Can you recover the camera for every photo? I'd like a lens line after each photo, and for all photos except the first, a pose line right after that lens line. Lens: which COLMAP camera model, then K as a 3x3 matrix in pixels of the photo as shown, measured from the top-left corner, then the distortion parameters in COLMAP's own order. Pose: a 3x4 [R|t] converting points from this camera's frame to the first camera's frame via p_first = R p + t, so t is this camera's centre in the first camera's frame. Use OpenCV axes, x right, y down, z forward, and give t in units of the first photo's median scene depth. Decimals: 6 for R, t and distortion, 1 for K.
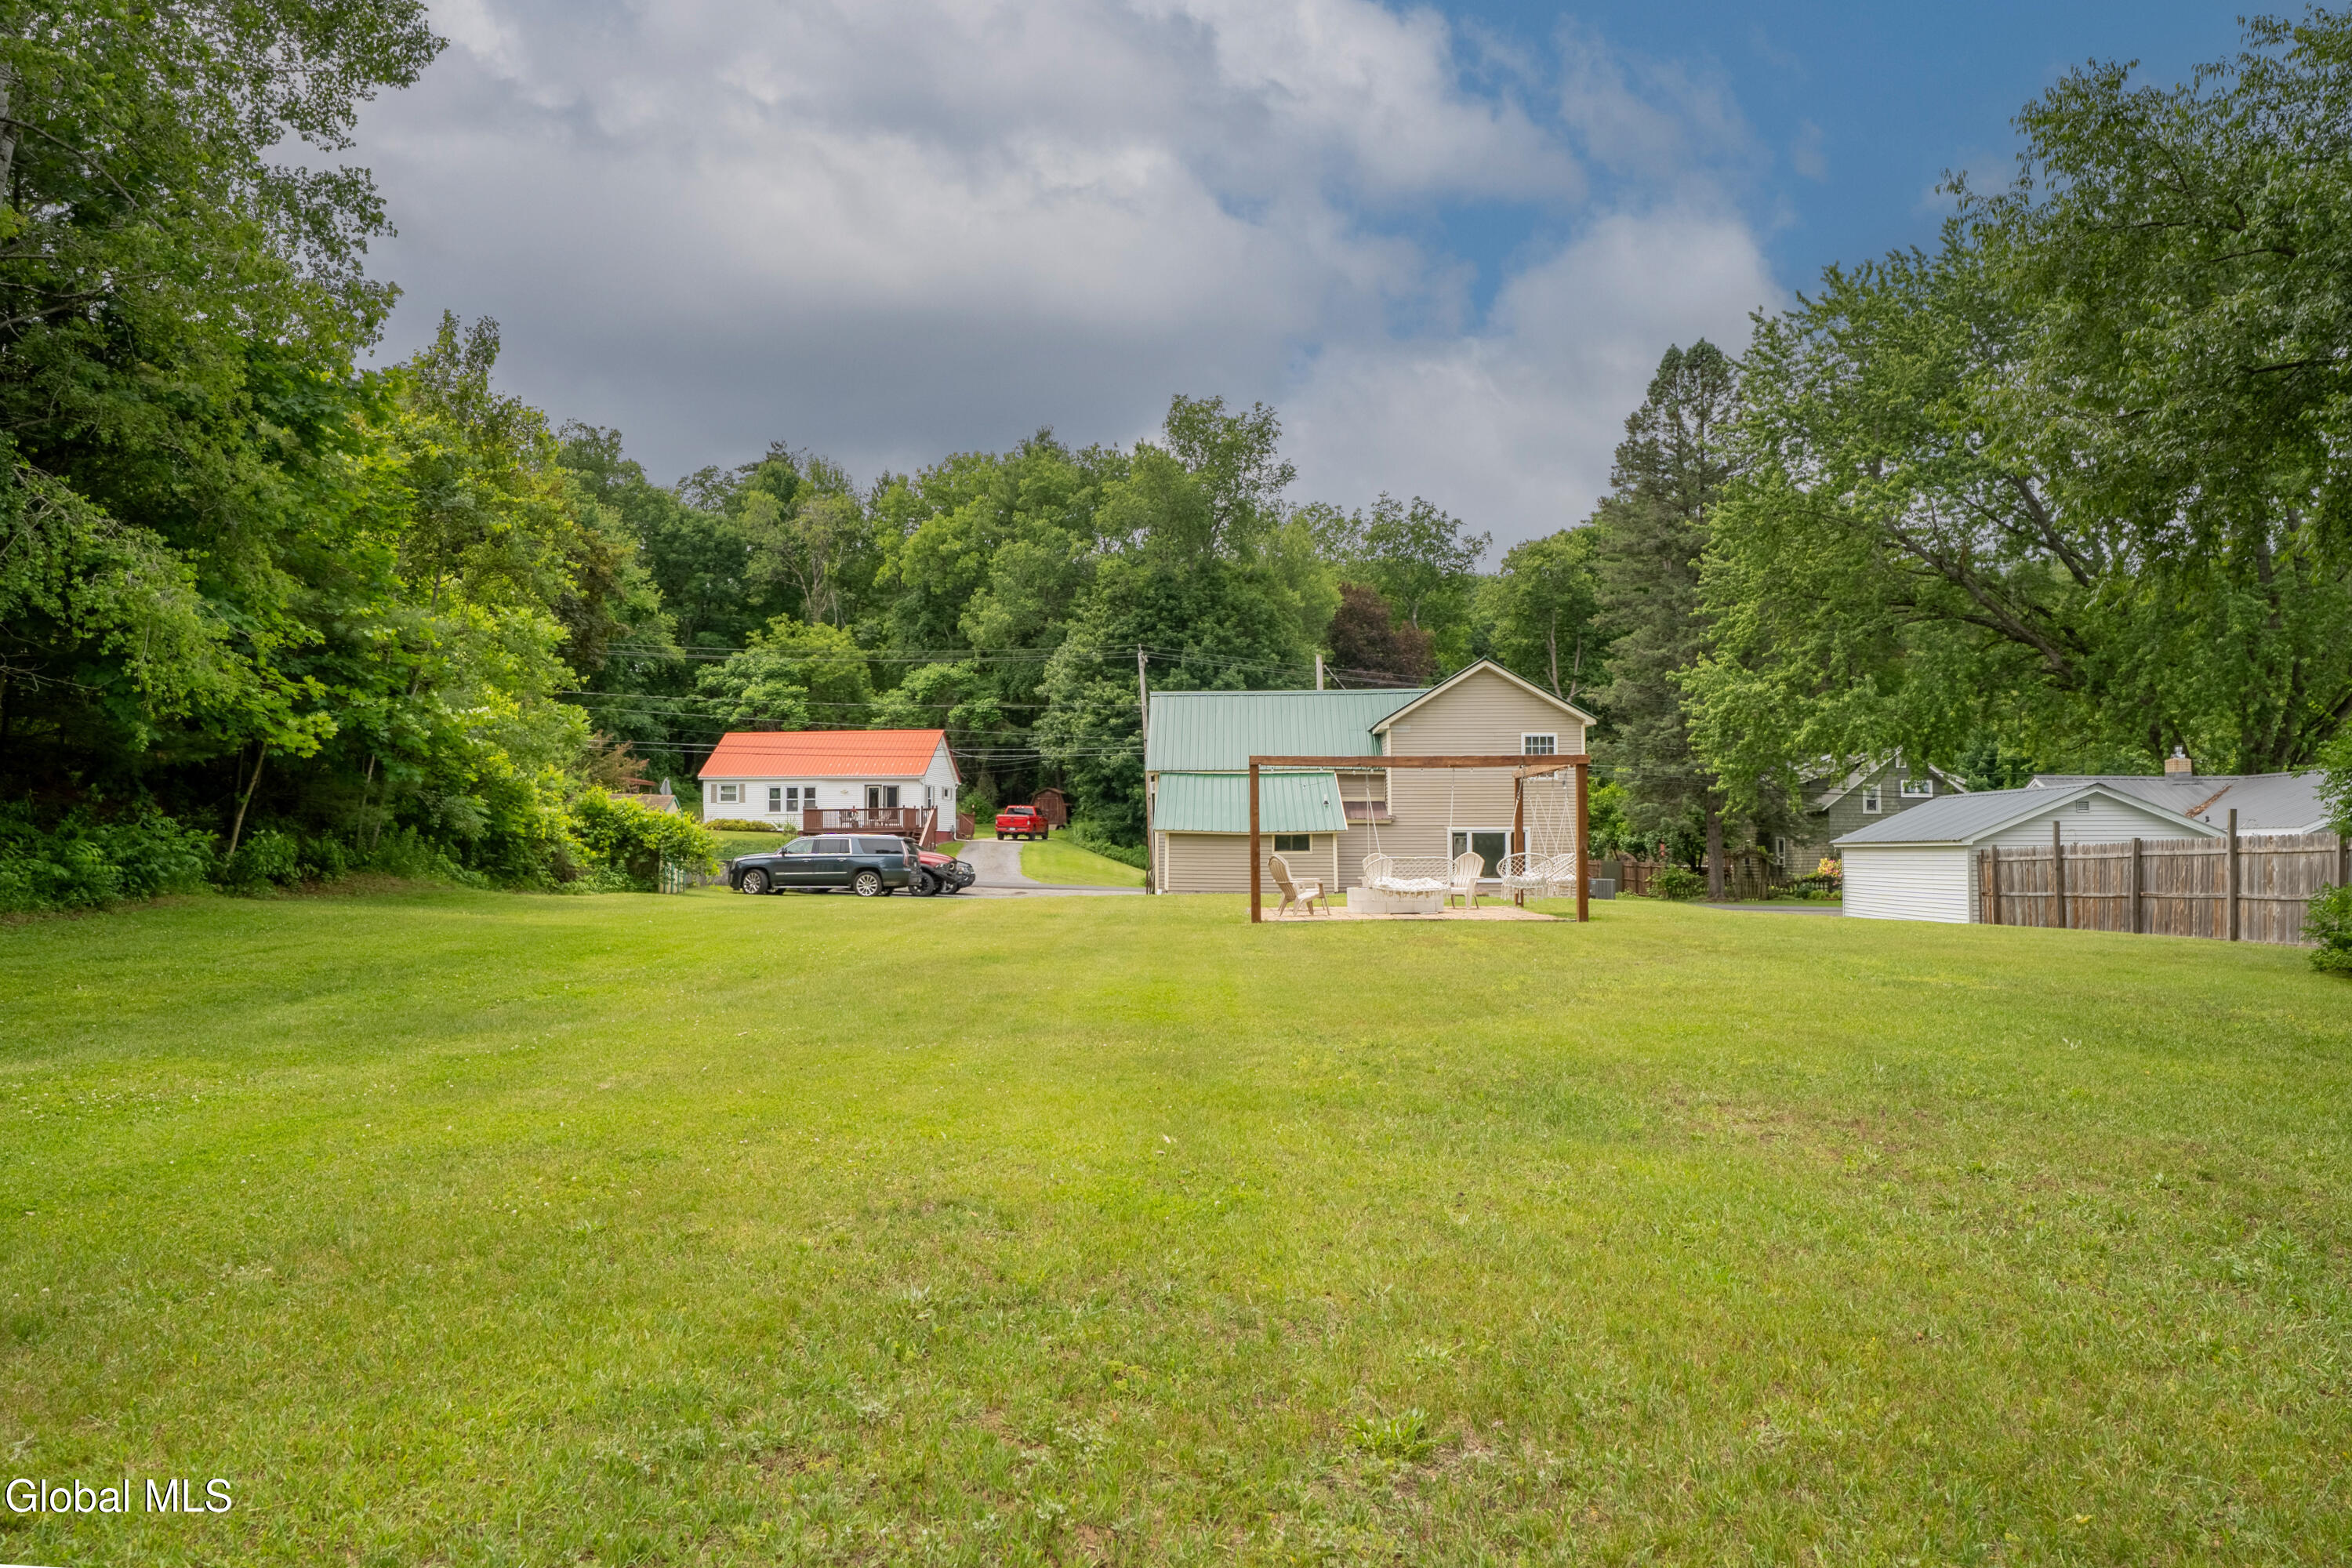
lens RADIAL K [[1558.5, 0, 1176.0], [0, 1558.5, 784.0], [0, 0, 1]] dist [0.007653, 0.000304]
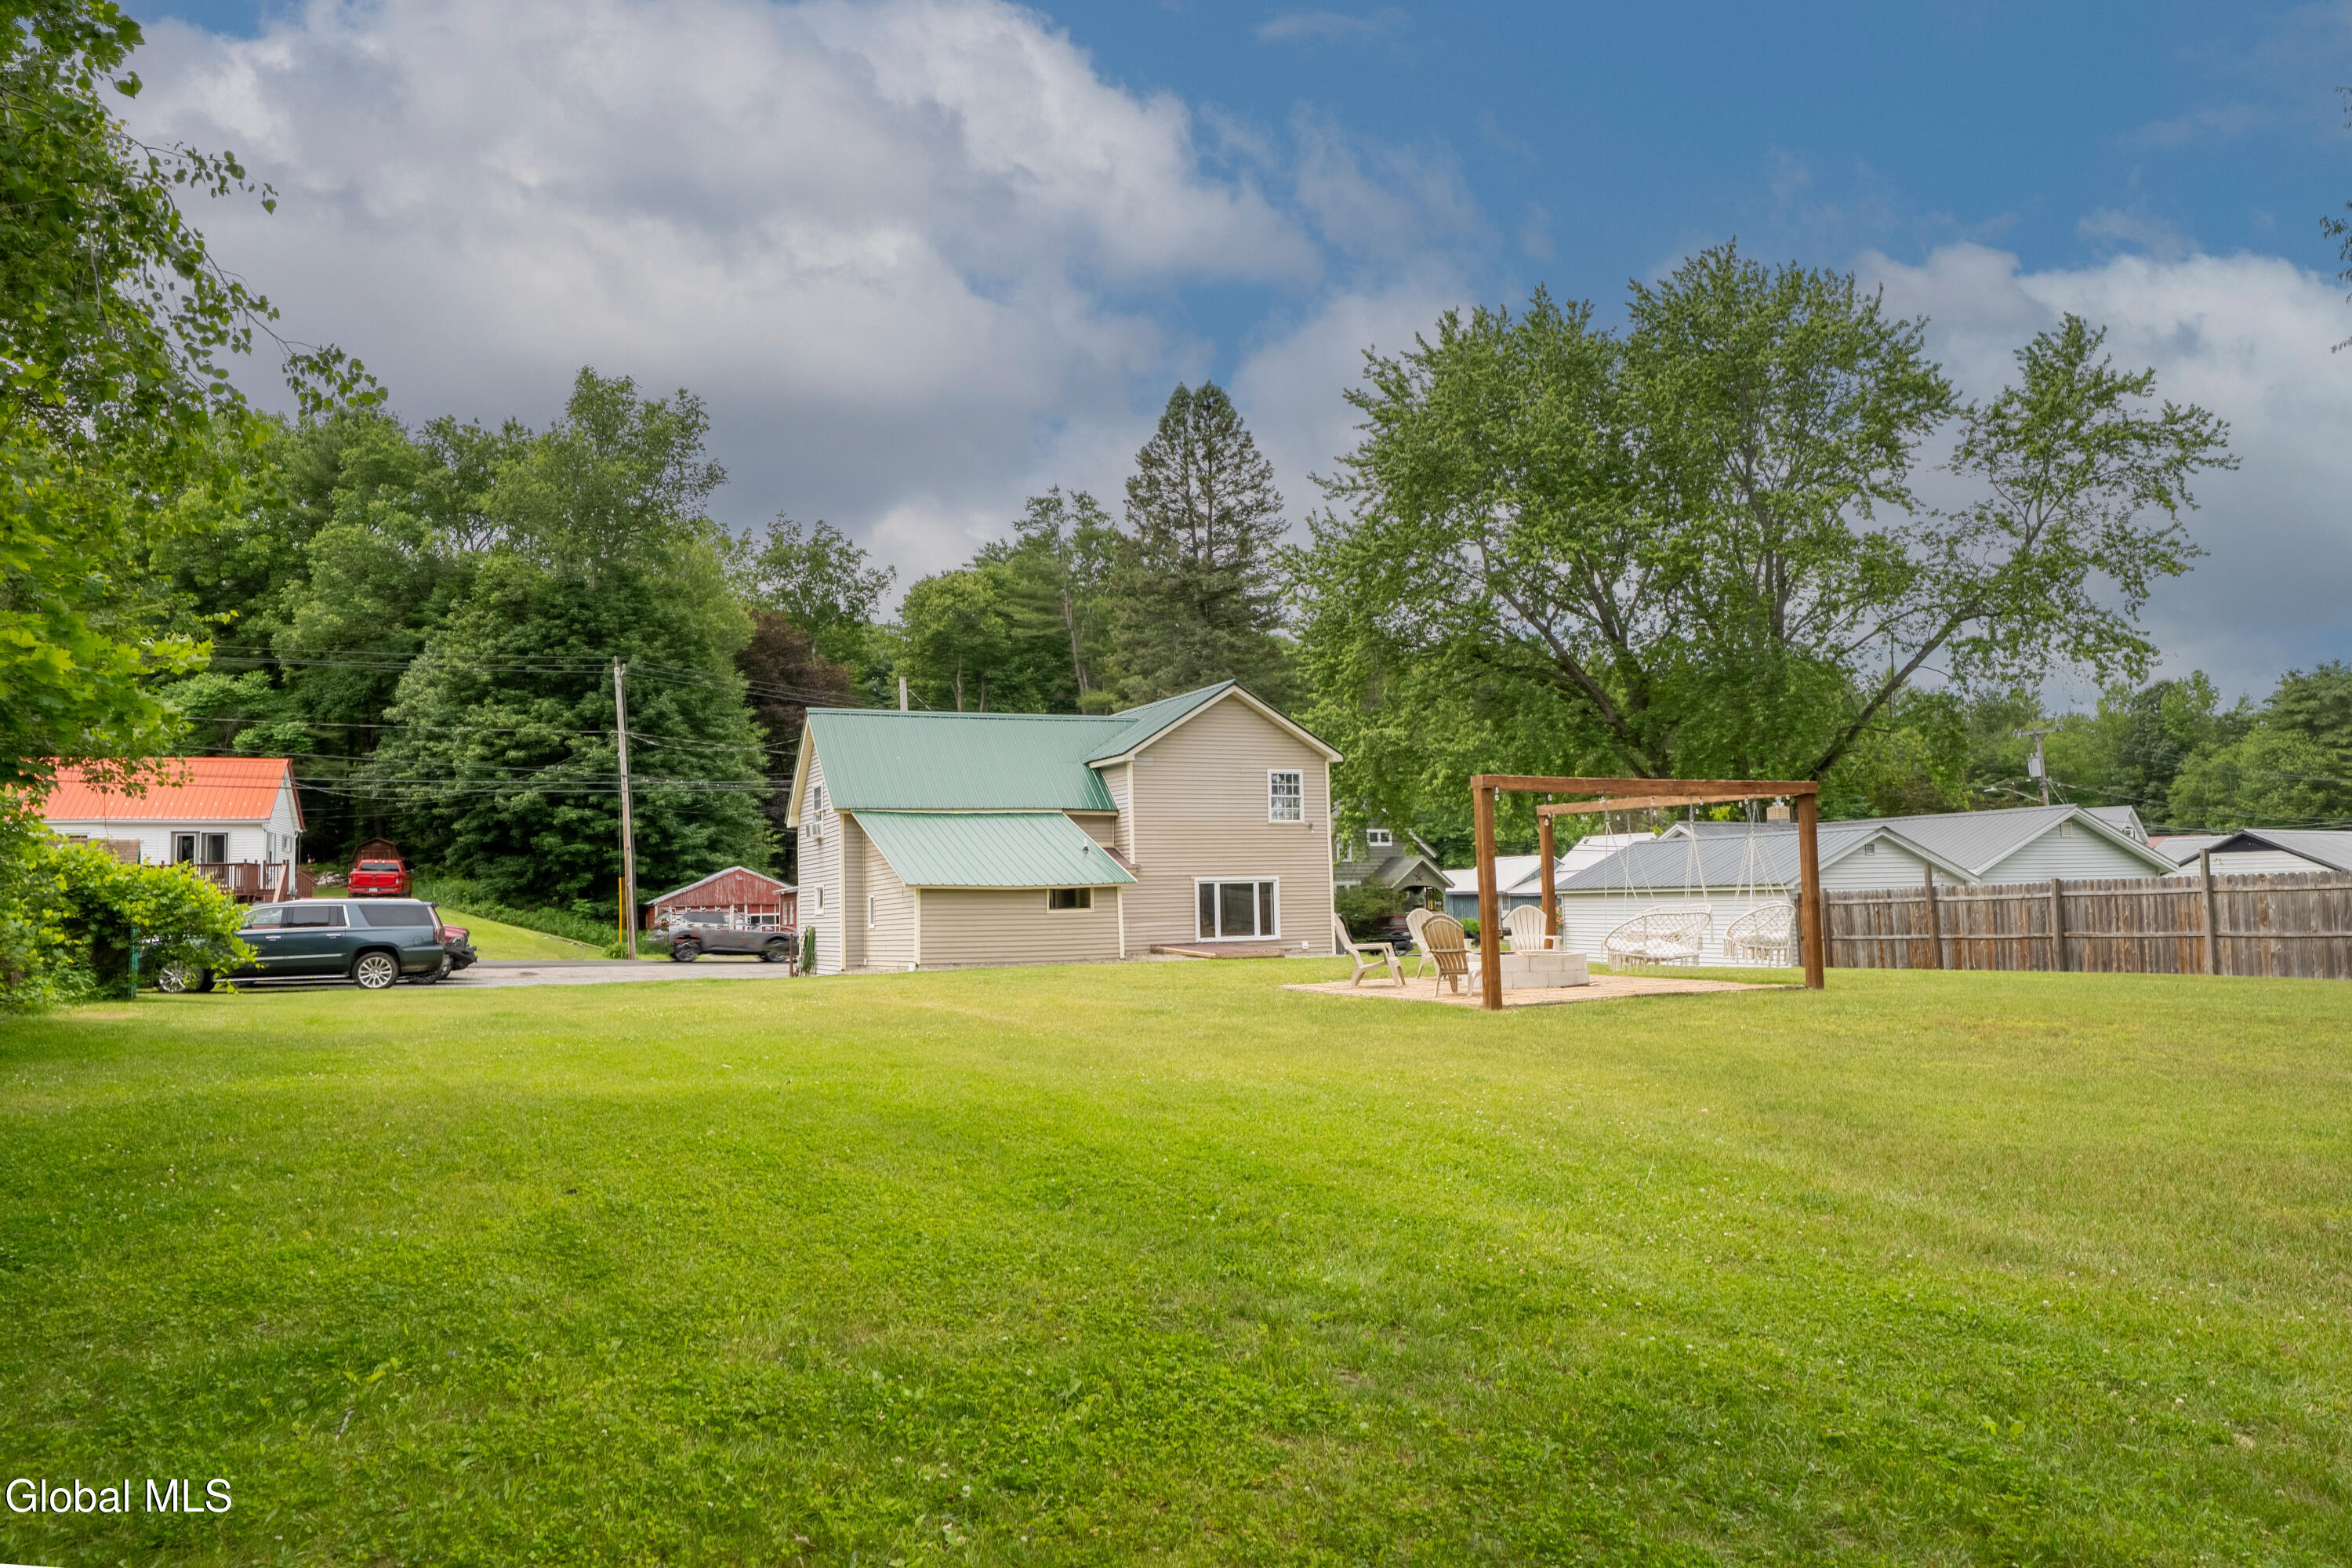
lens RADIAL K [[1558.5, 0, 1176.0], [0, 1558.5, 784.0], [0, 0, 1]] dist [0.007653, 0.000304]
pose [[0.880453, 0.017956, 0.473794, -0.118546], [-0.001362, 0.999374, -0.035343, 0.003270], [-0.474132, 0.030473, 0.879926, 0.124479]]
